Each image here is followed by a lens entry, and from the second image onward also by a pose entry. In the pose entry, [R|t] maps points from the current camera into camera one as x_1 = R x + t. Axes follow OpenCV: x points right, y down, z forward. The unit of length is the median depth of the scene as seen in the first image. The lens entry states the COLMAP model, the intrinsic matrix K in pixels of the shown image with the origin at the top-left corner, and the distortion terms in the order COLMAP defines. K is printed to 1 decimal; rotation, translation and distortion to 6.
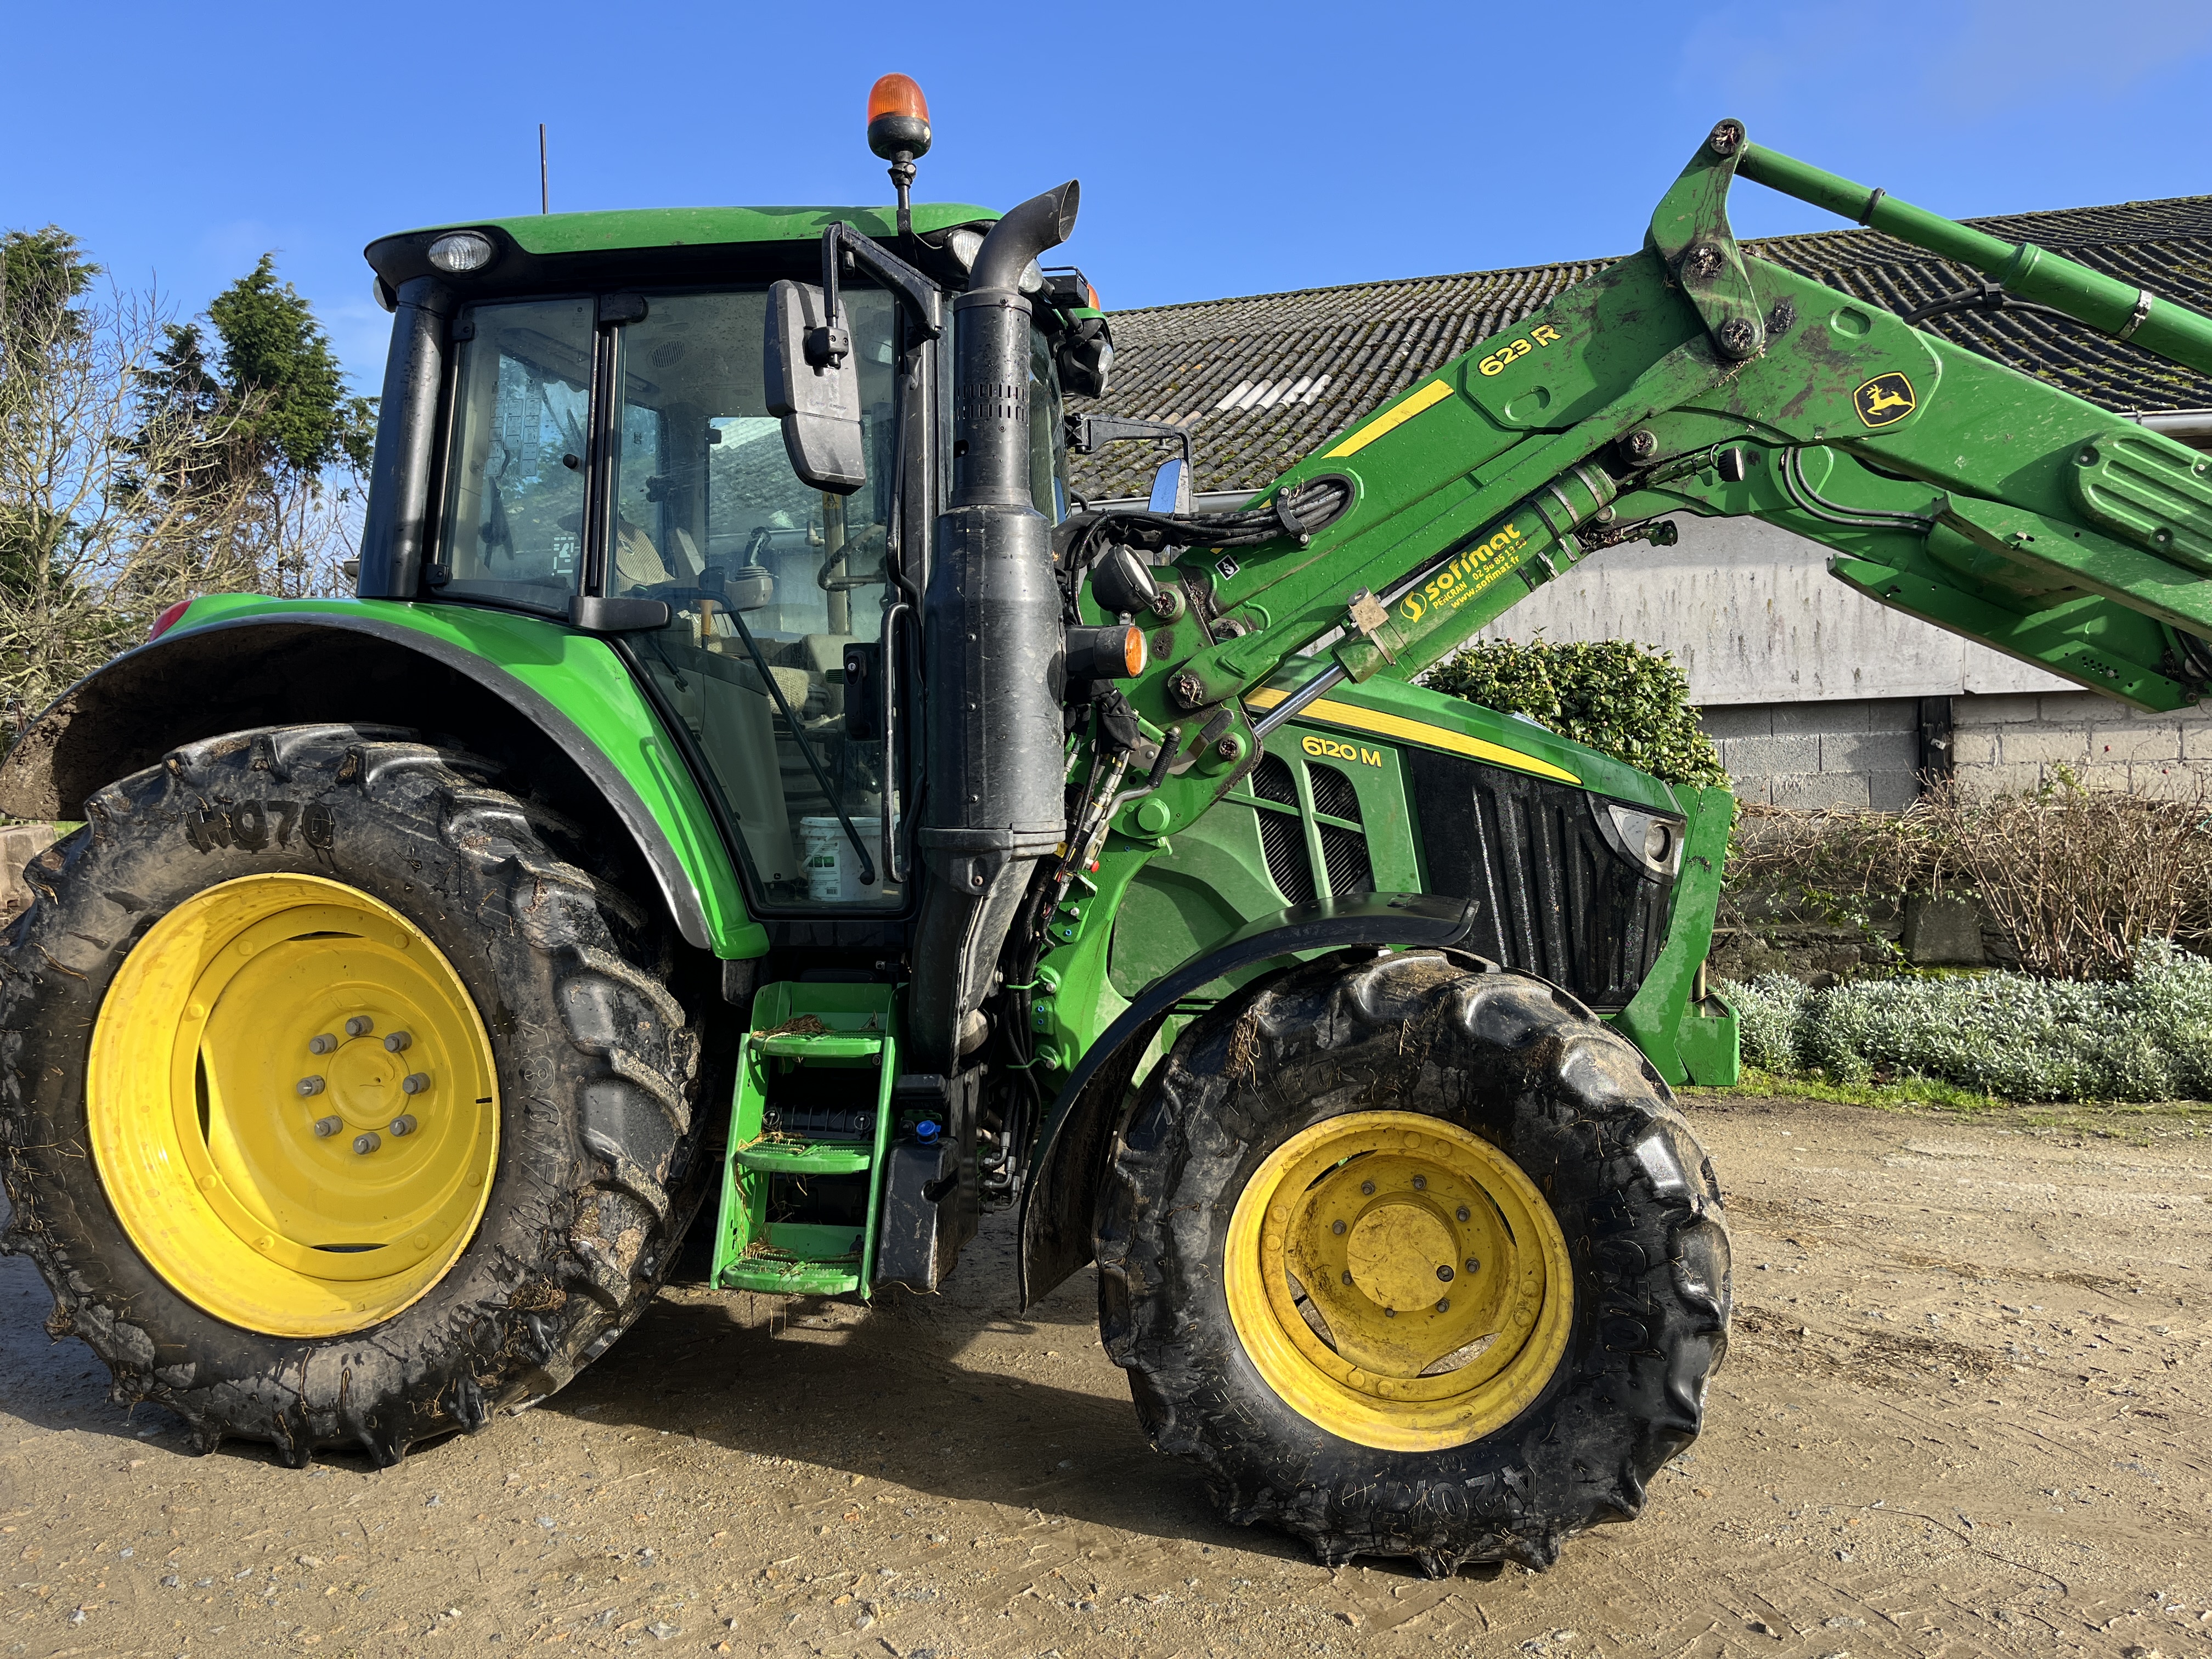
lens RADIAL K [[1690.1, 0, 1106.0], [0, 1690.1, 829.5], [0, 0, 1]] dist [0.066265, -0.083221]
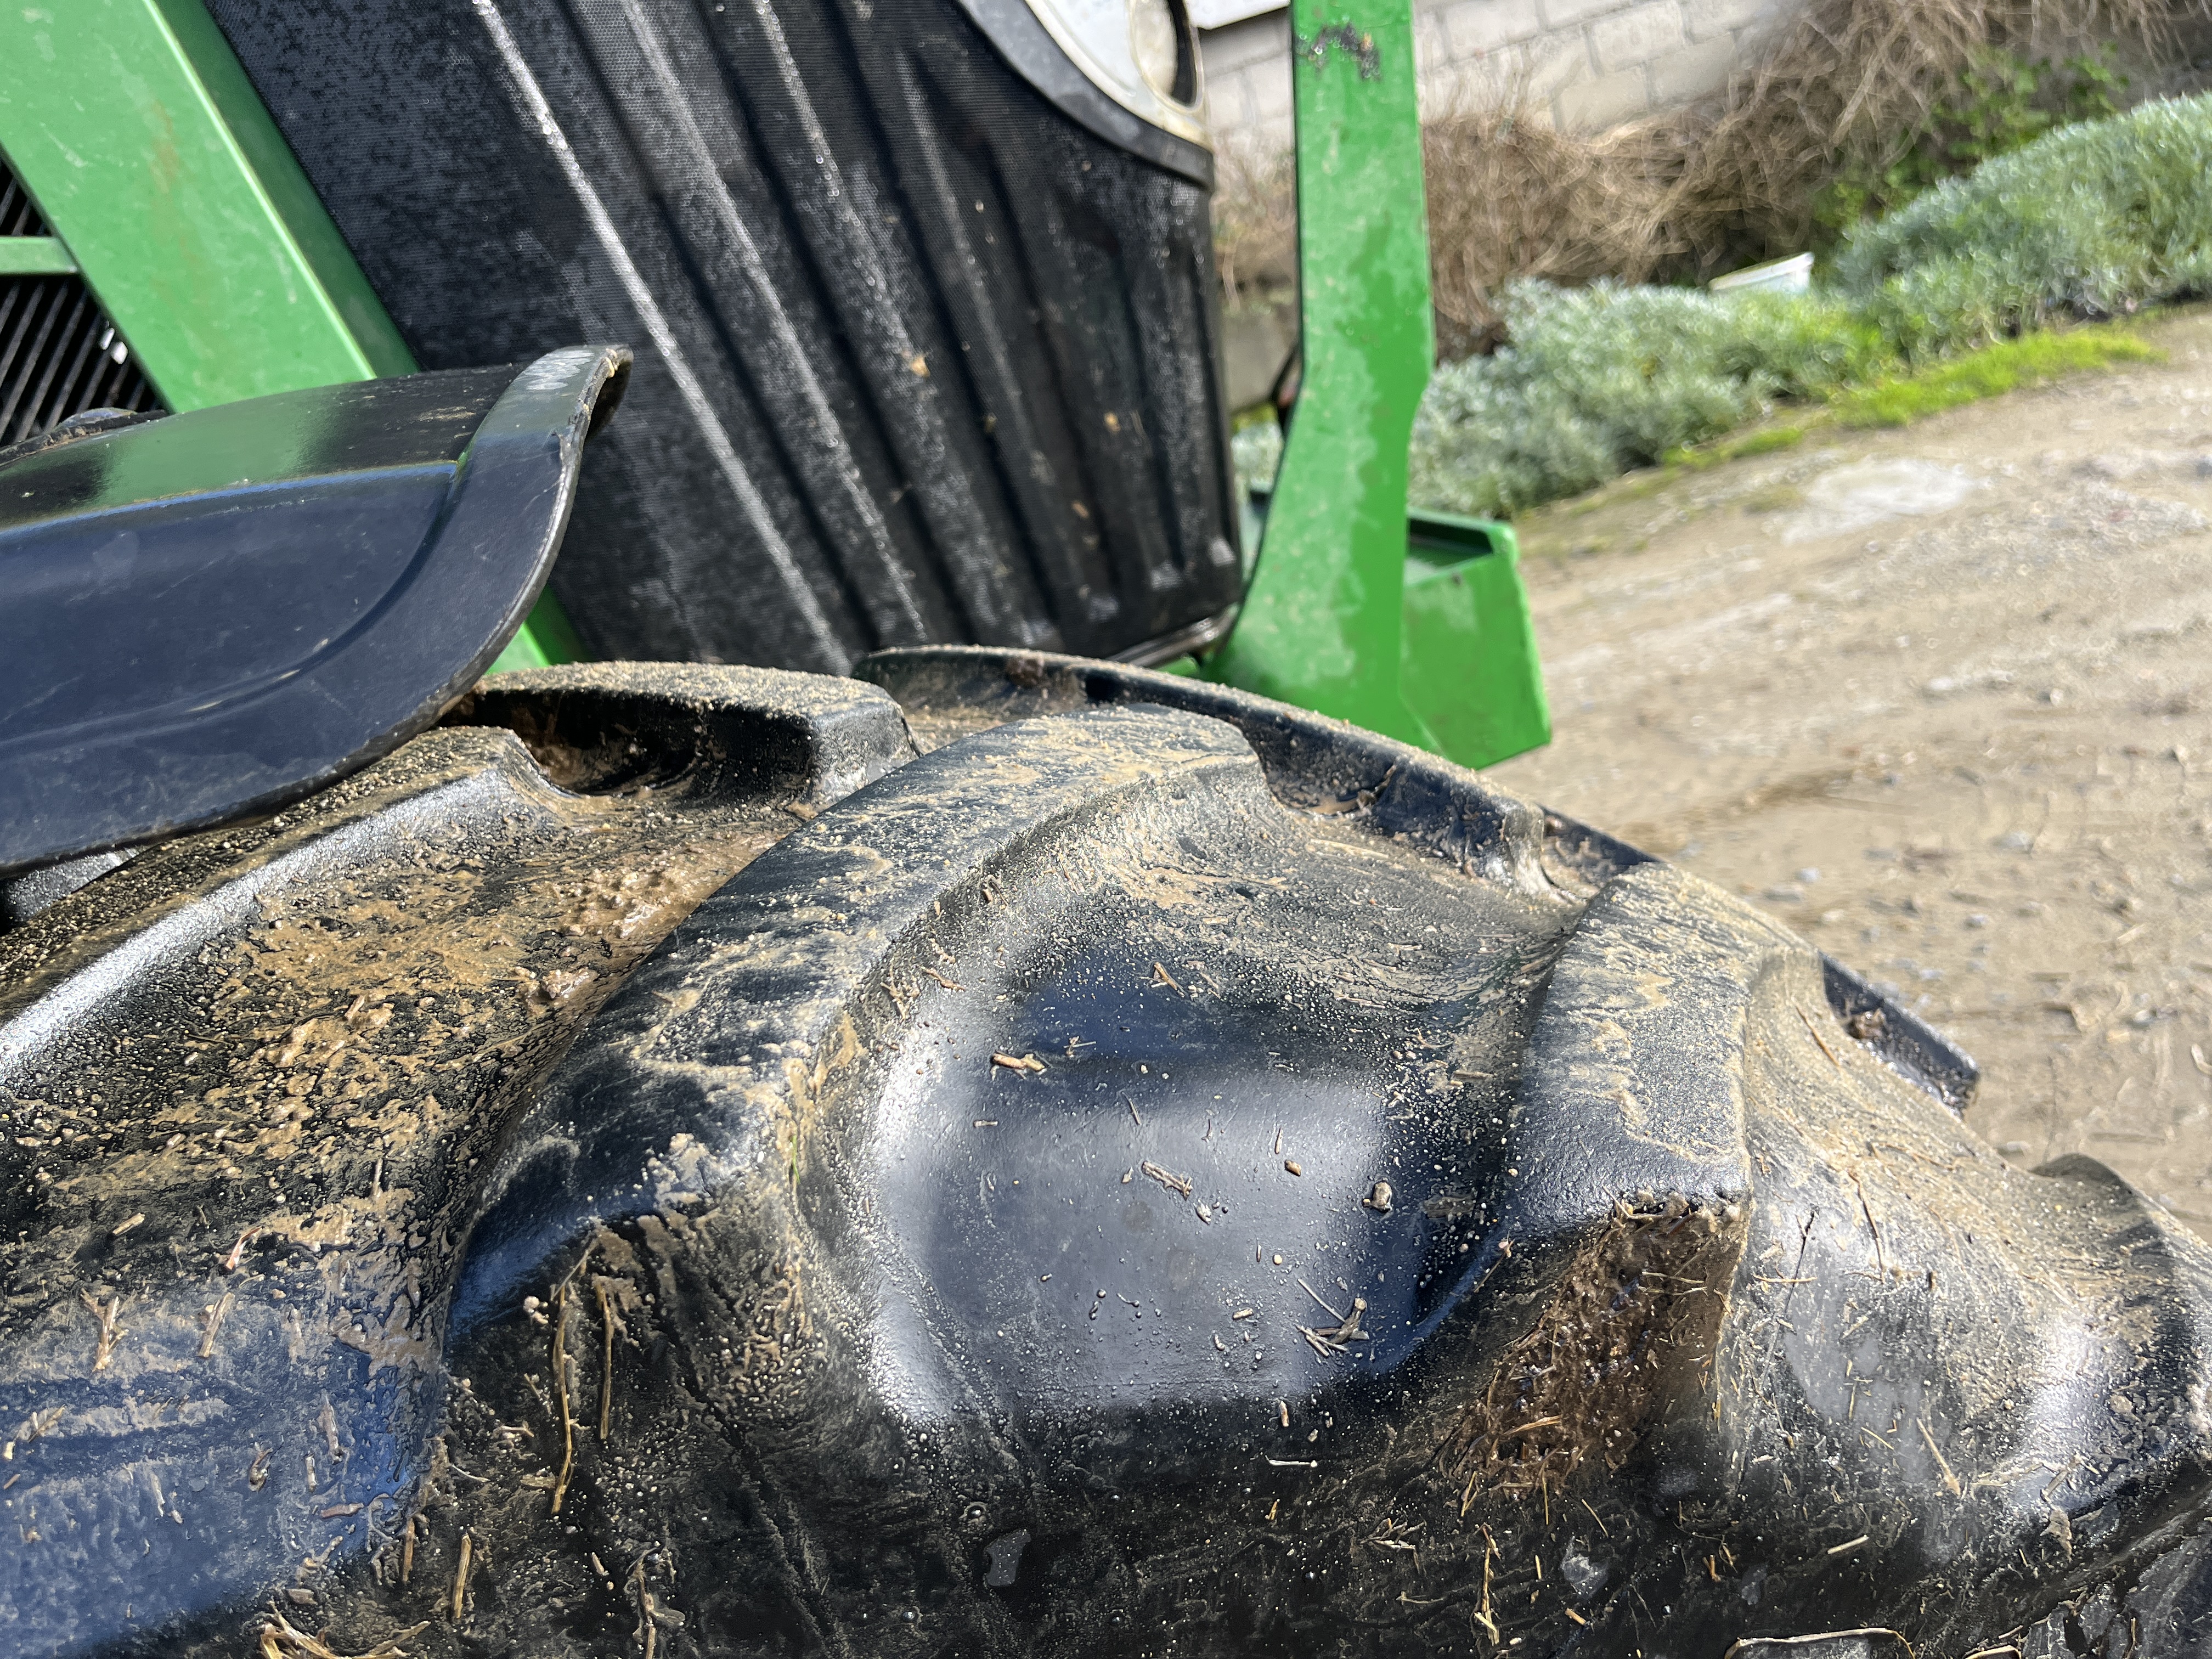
lens RADIAL K [[1690.1, 0, 1106.0], [0, 1690.1, 829.5], [0, 0, 1]] dist [0.066265, -0.083221]
pose [[0.851066, -0.367678, 0.374834, 0.166709], [0.273536, 0.919837, 0.281208, 0.048636], [-0.448180, -0.136796, 0.883415, 0.764005]]
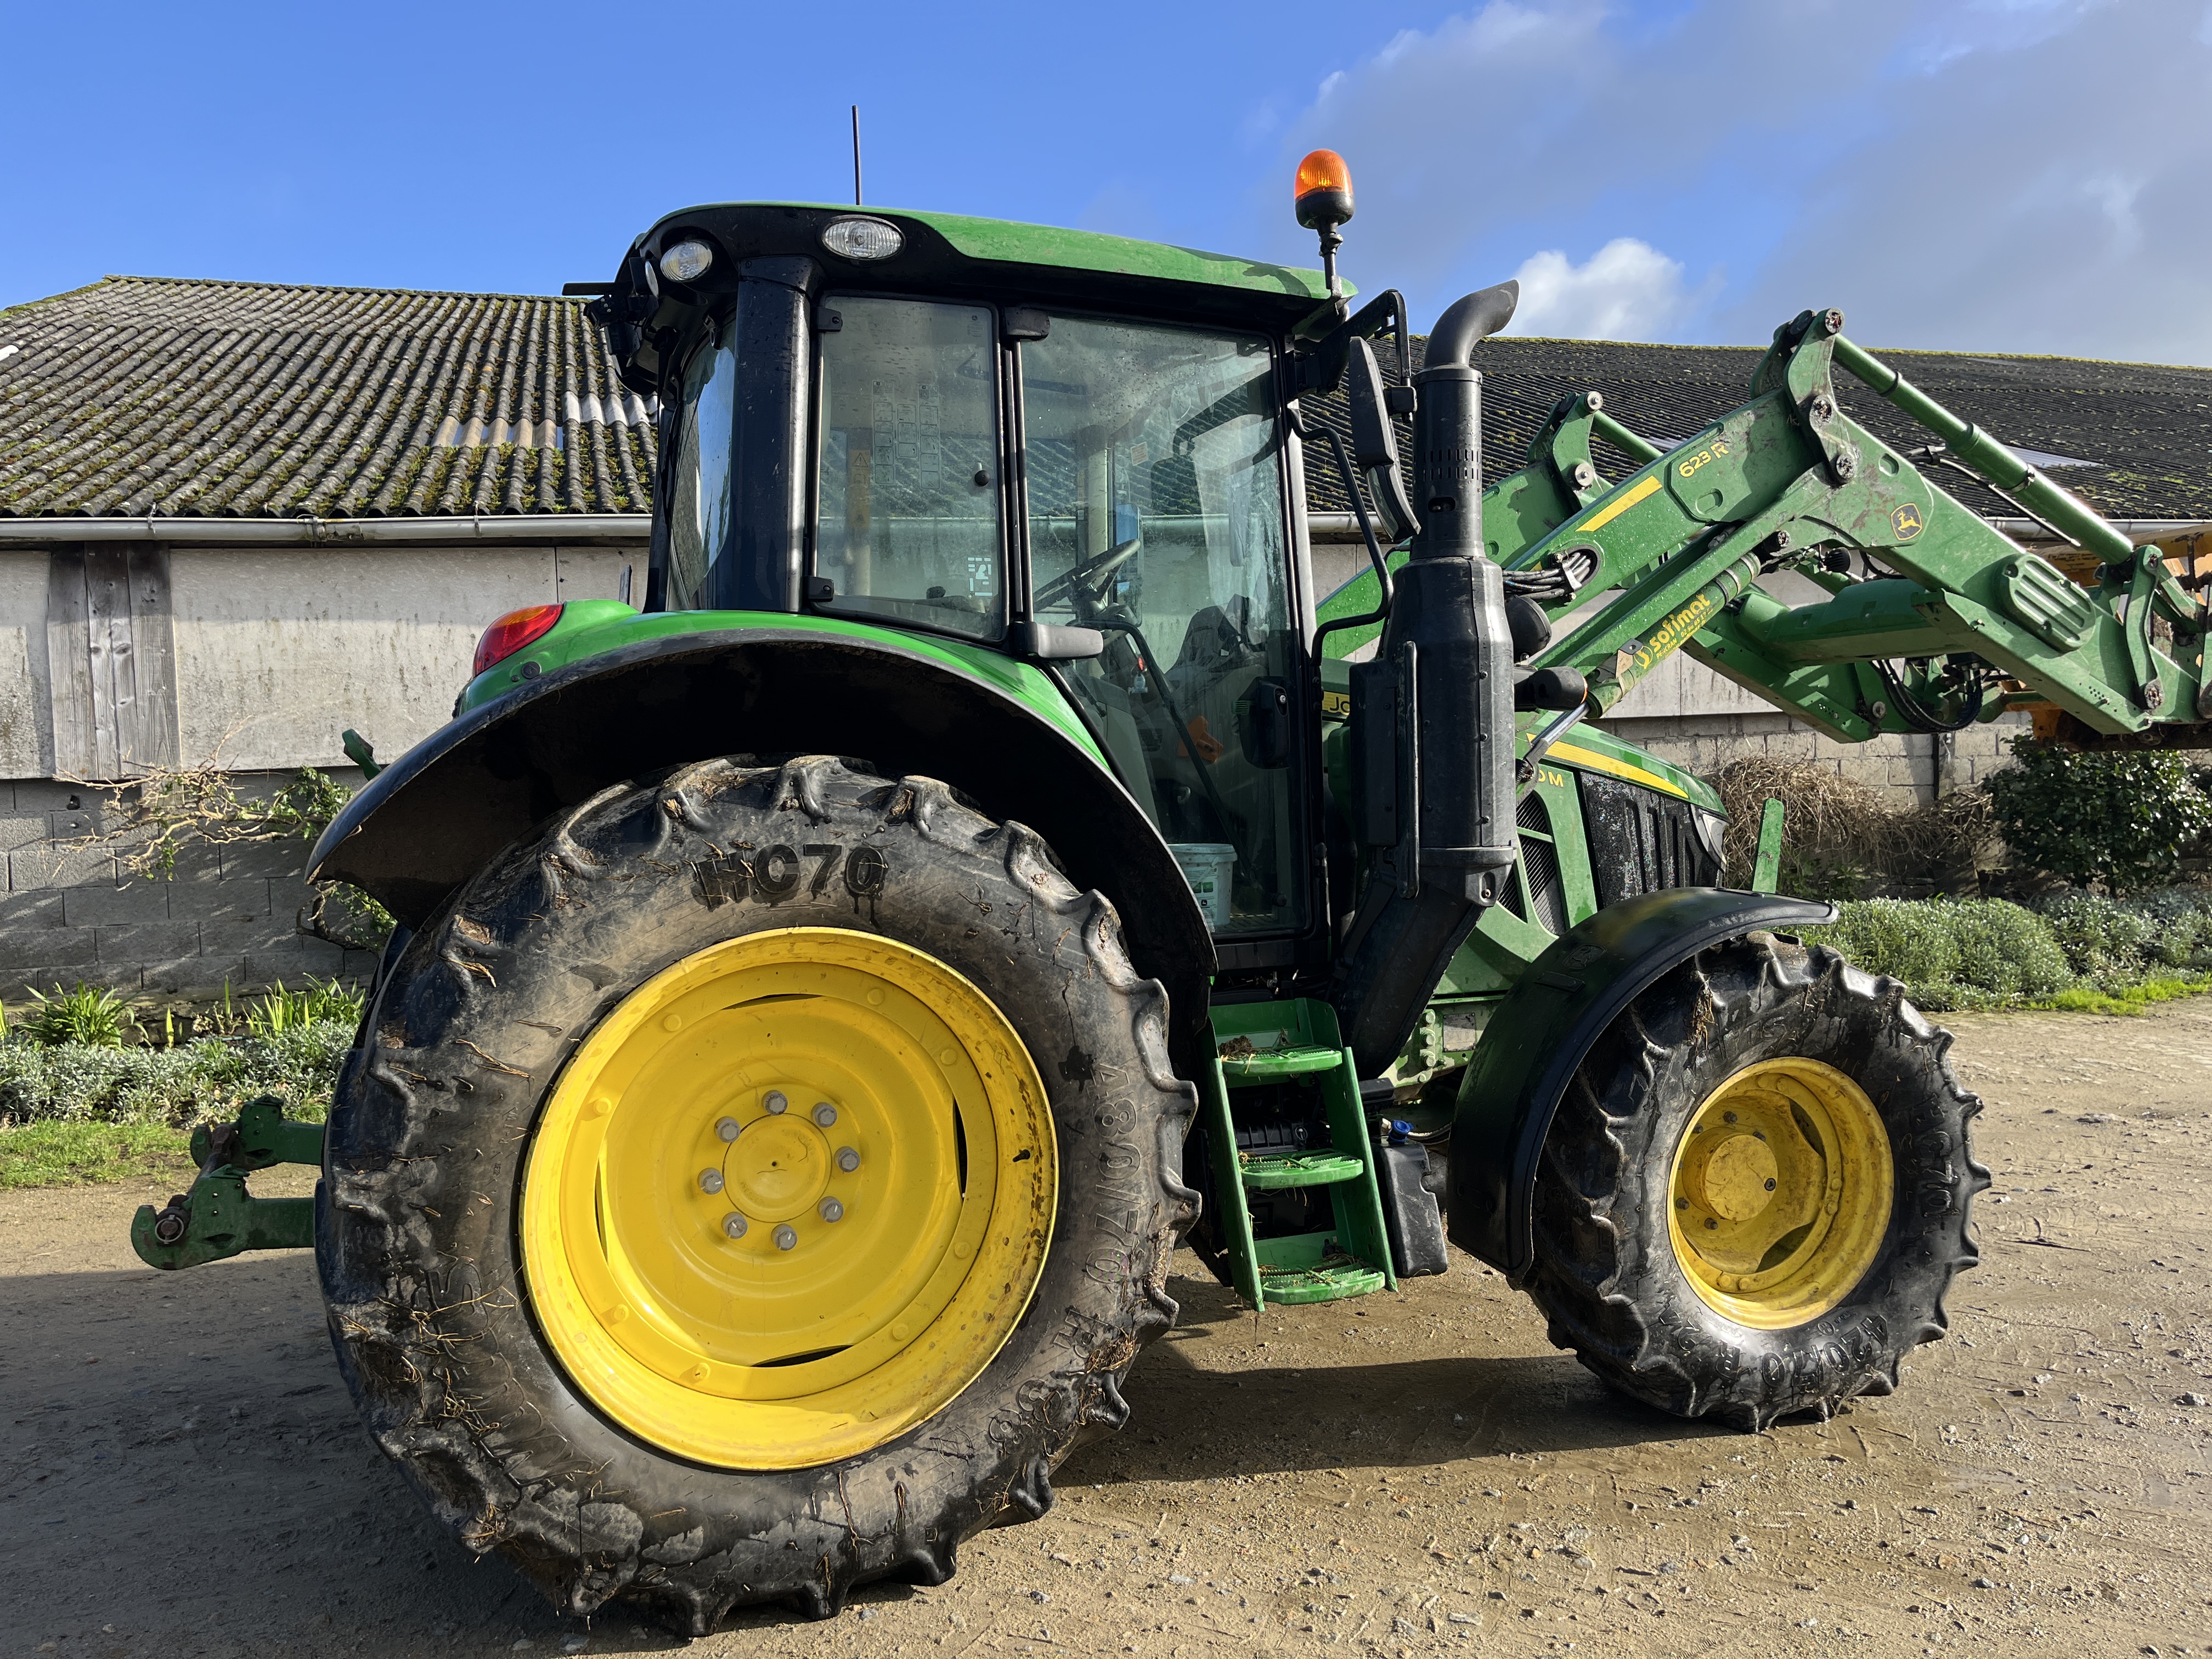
lens RADIAL K [[1684.1, 0, 1106.0], [0, 1684.1, 813.2], [0, 0, 1]] dist [0.032052, 0.002221]
pose [[0.828323, -0.023116, 0.559774, -0.839751], [0.036651, 0.999244, -0.012971, -0.015894], [-0.559051, 0.031261, 0.828544, 0.204462]]
